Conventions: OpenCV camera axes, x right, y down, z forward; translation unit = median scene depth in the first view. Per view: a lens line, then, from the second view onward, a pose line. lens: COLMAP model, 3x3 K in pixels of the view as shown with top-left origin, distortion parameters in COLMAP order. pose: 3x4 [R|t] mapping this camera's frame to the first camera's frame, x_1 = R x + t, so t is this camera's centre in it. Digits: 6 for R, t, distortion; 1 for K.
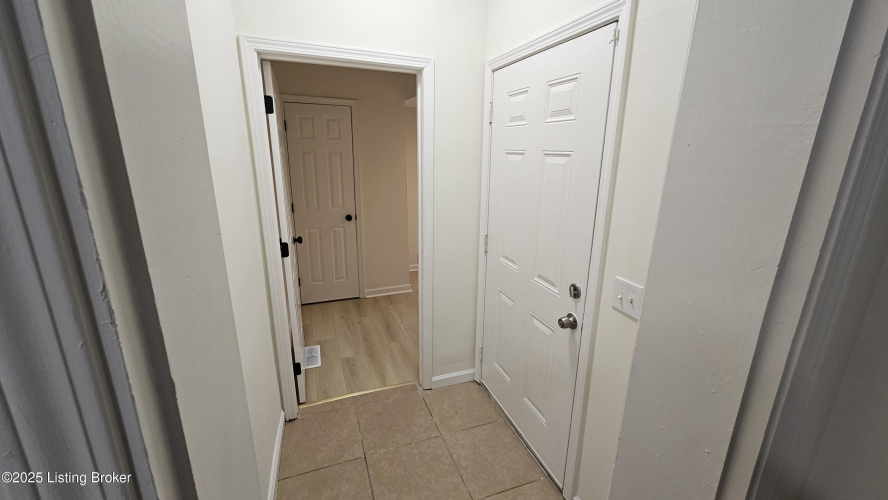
lens RADIAL K [[363.9, 0, 443.9], [0, 363.9, 245.4], [0, 0, 1]] dist [0.001767, 0.000634]
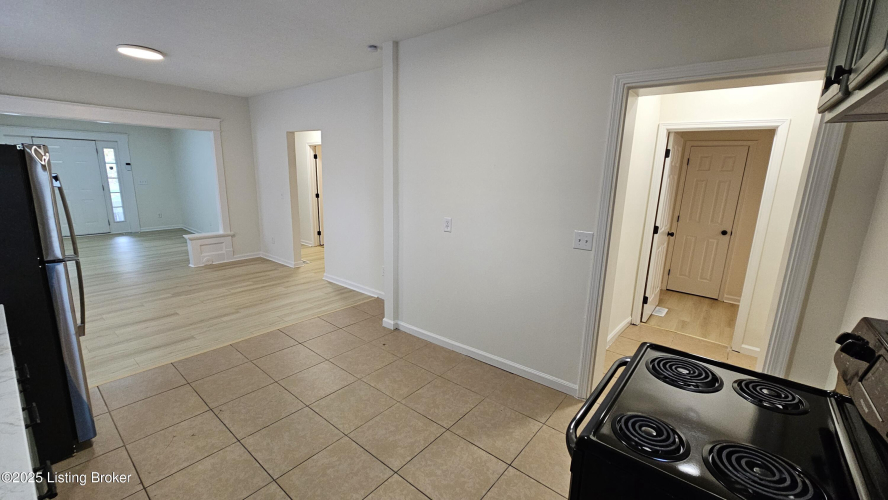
lens RADIAL K [[363.9, 0, 443.9], [0, 363.9, 245.5], [0, 0, 1]] dist [0.001767, 0.000634]
pose [[0.506690, 0.178558, -0.843435, 0.338493], [-0.249220, 0.966885, 0.054974, 0.148218], [0.825321, 0.182346, 0.534412, -0.493242]]
